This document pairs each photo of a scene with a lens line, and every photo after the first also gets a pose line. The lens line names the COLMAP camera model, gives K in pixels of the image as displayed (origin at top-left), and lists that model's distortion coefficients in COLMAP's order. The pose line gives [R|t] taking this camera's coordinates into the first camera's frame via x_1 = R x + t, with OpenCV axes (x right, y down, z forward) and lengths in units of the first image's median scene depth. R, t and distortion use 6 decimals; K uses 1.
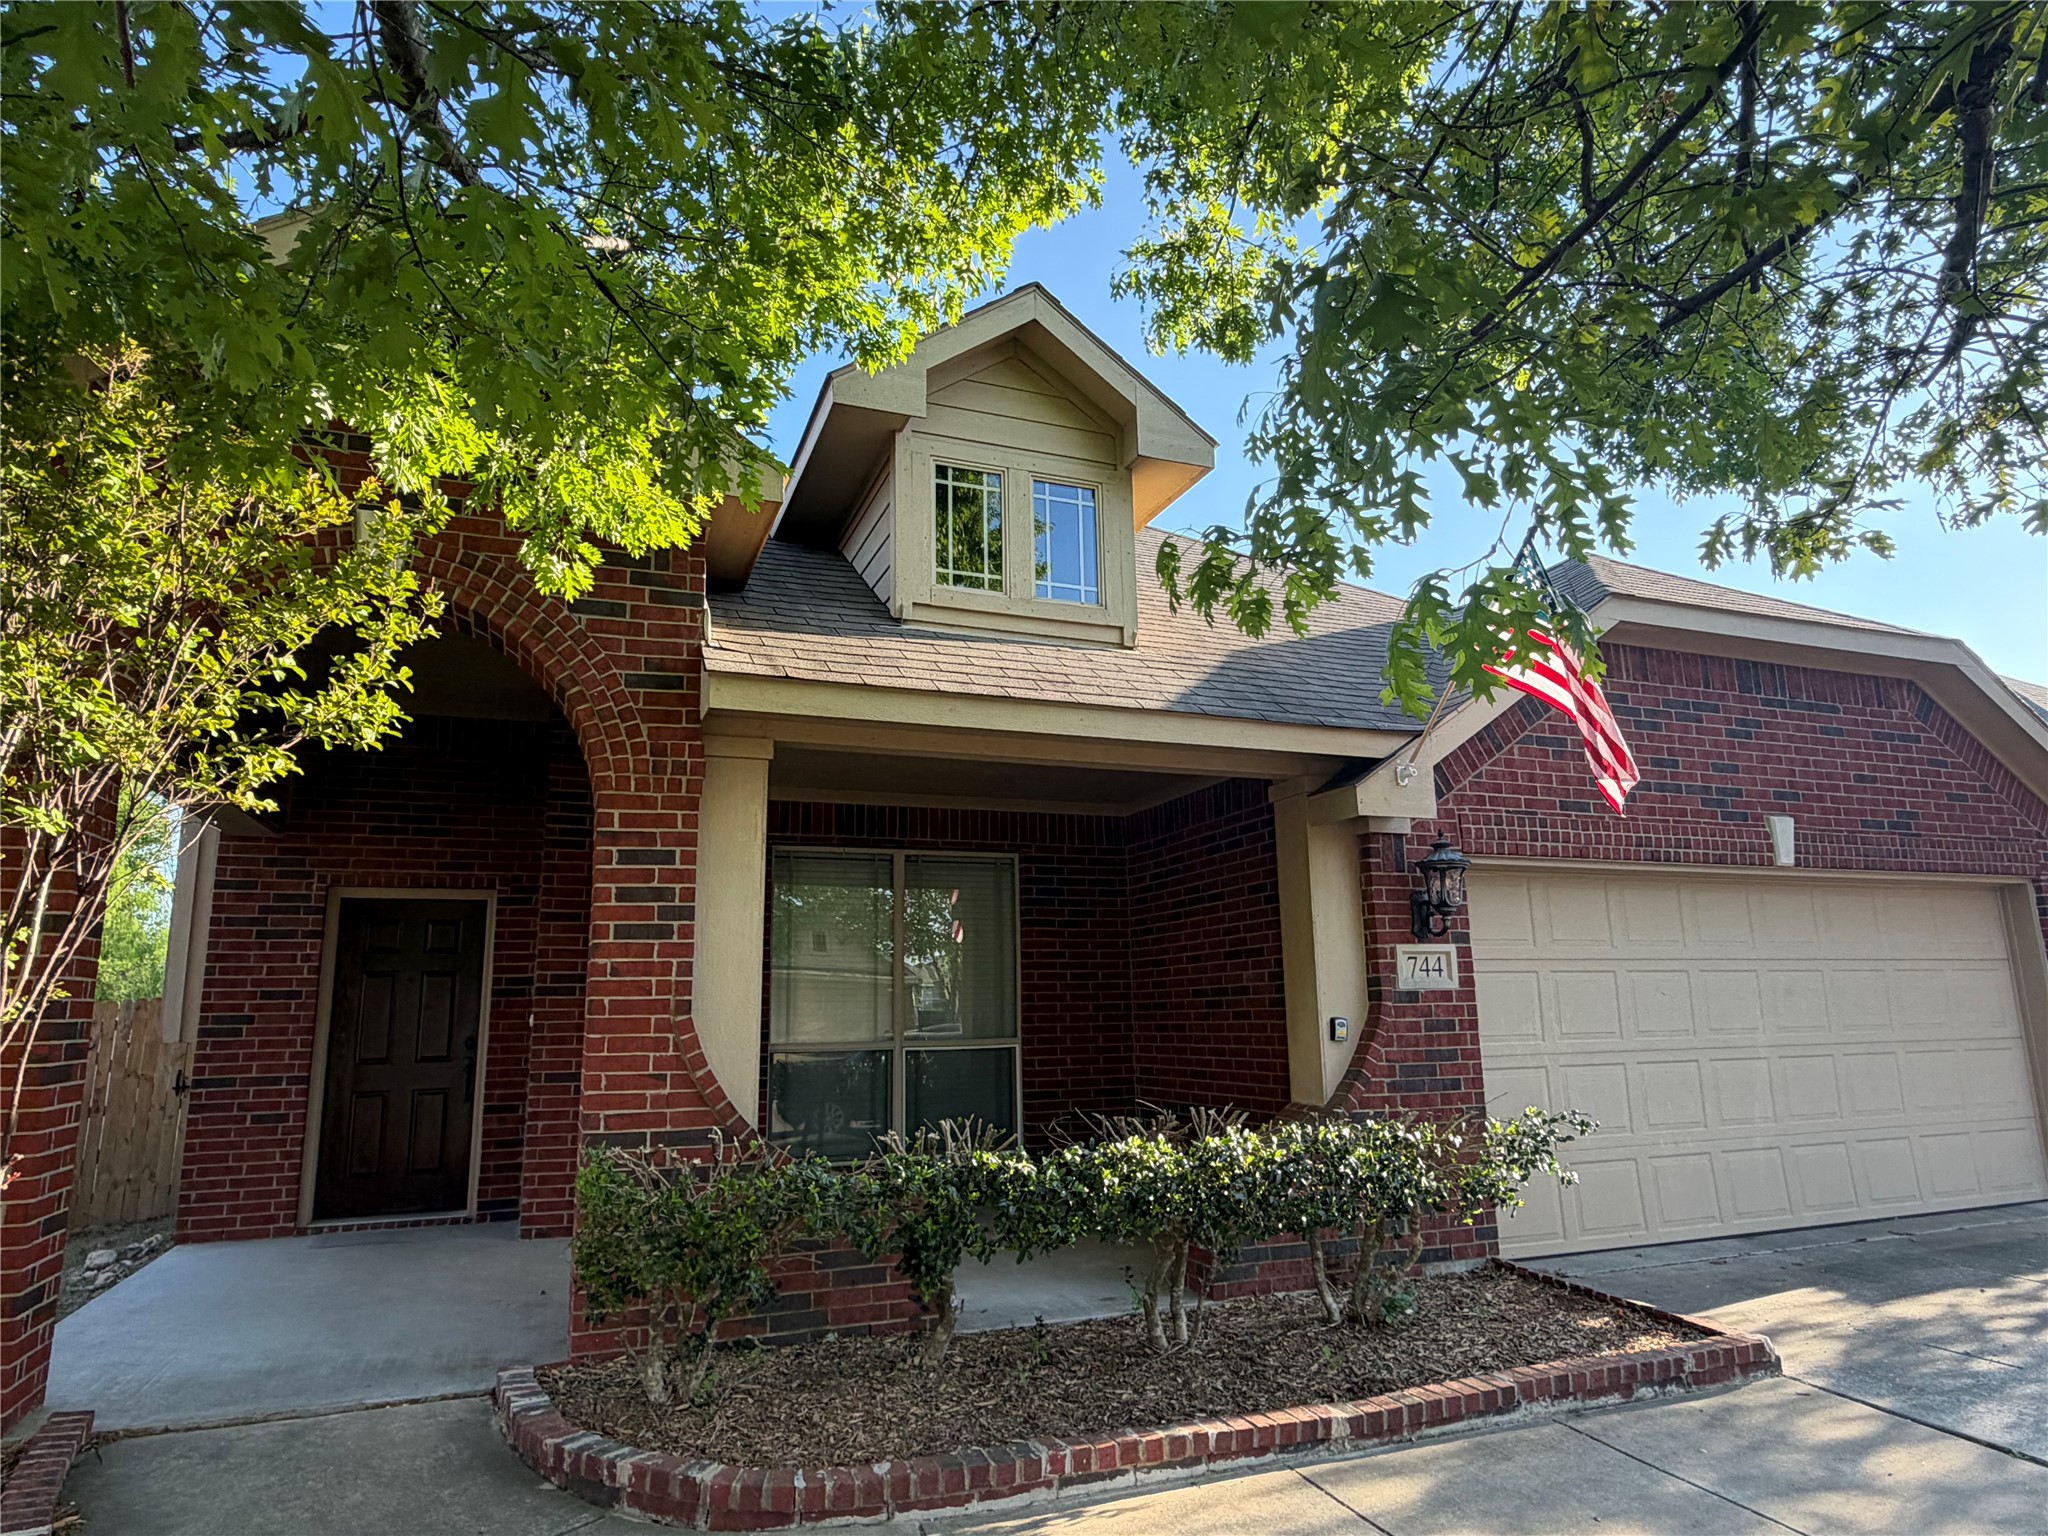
lens RADIAL K [[1199.8, 0, 1024.0], [0, 1199.8, 768.0], [0, 0, 1]] dist [0.000037, -0.000121]
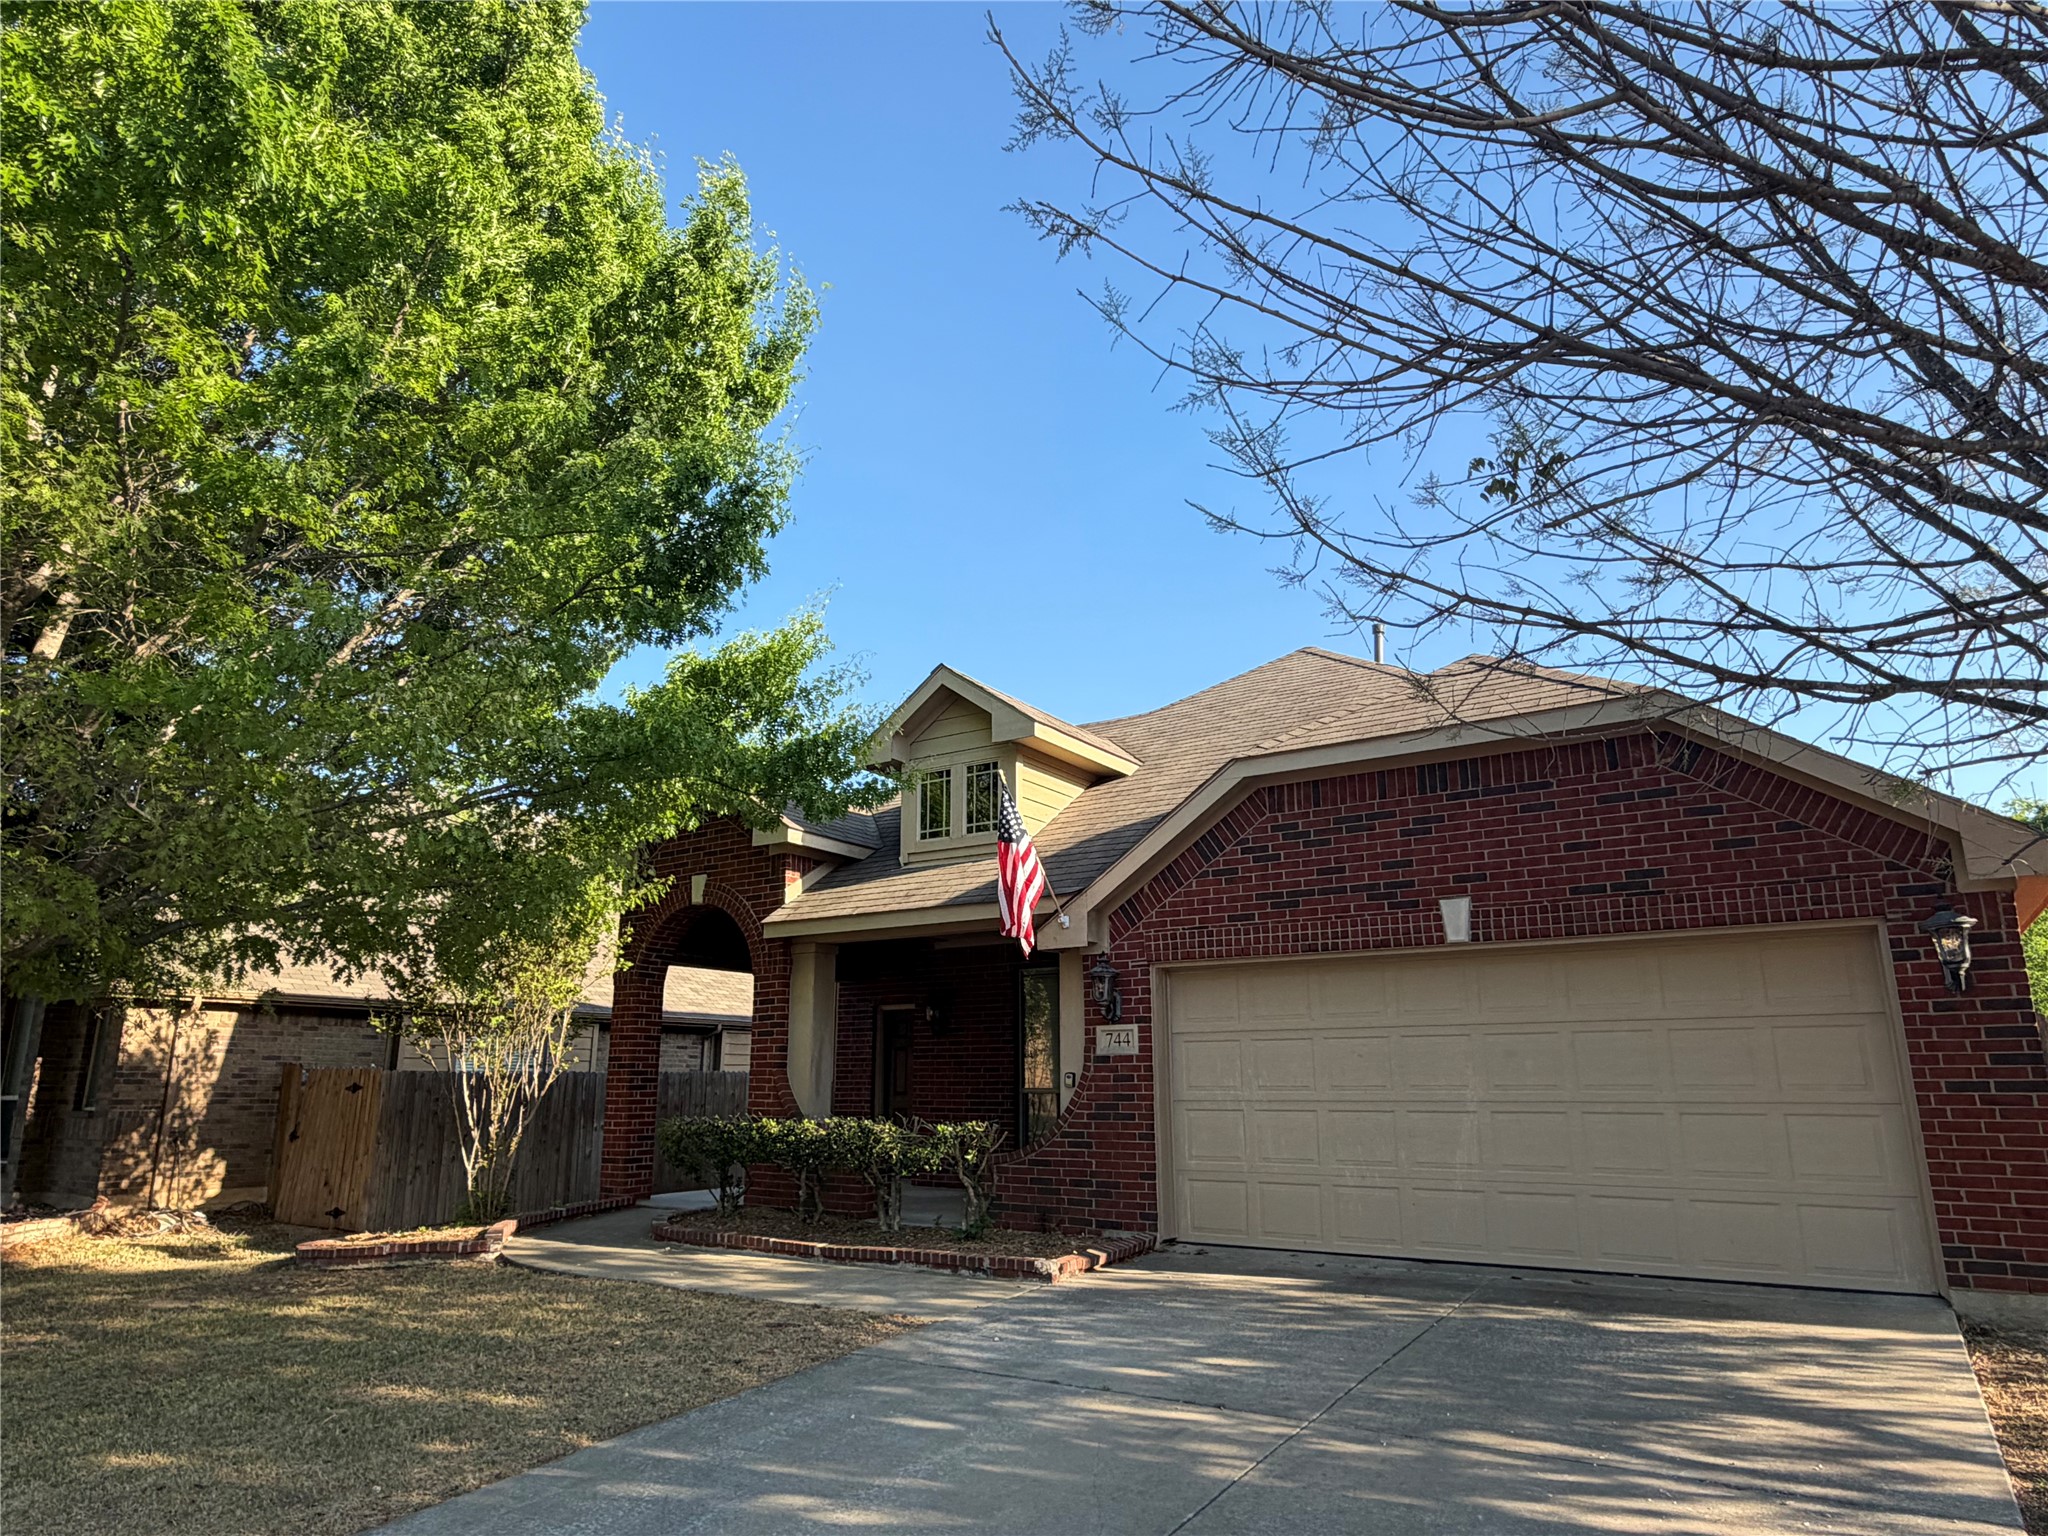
lens RADIAL K [[1219.3, 0, 1024.0], [0, 1219.3, 768.0], [0, 0, 1]] dist [0.001694, -0.000190]
pose [[0.585743, -0.191978, -0.787432, 1.460319], [0.155008, 0.980144, -0.123657, -0.001767], [0.795536, -0.049627, 0.603870, -0.025859]]
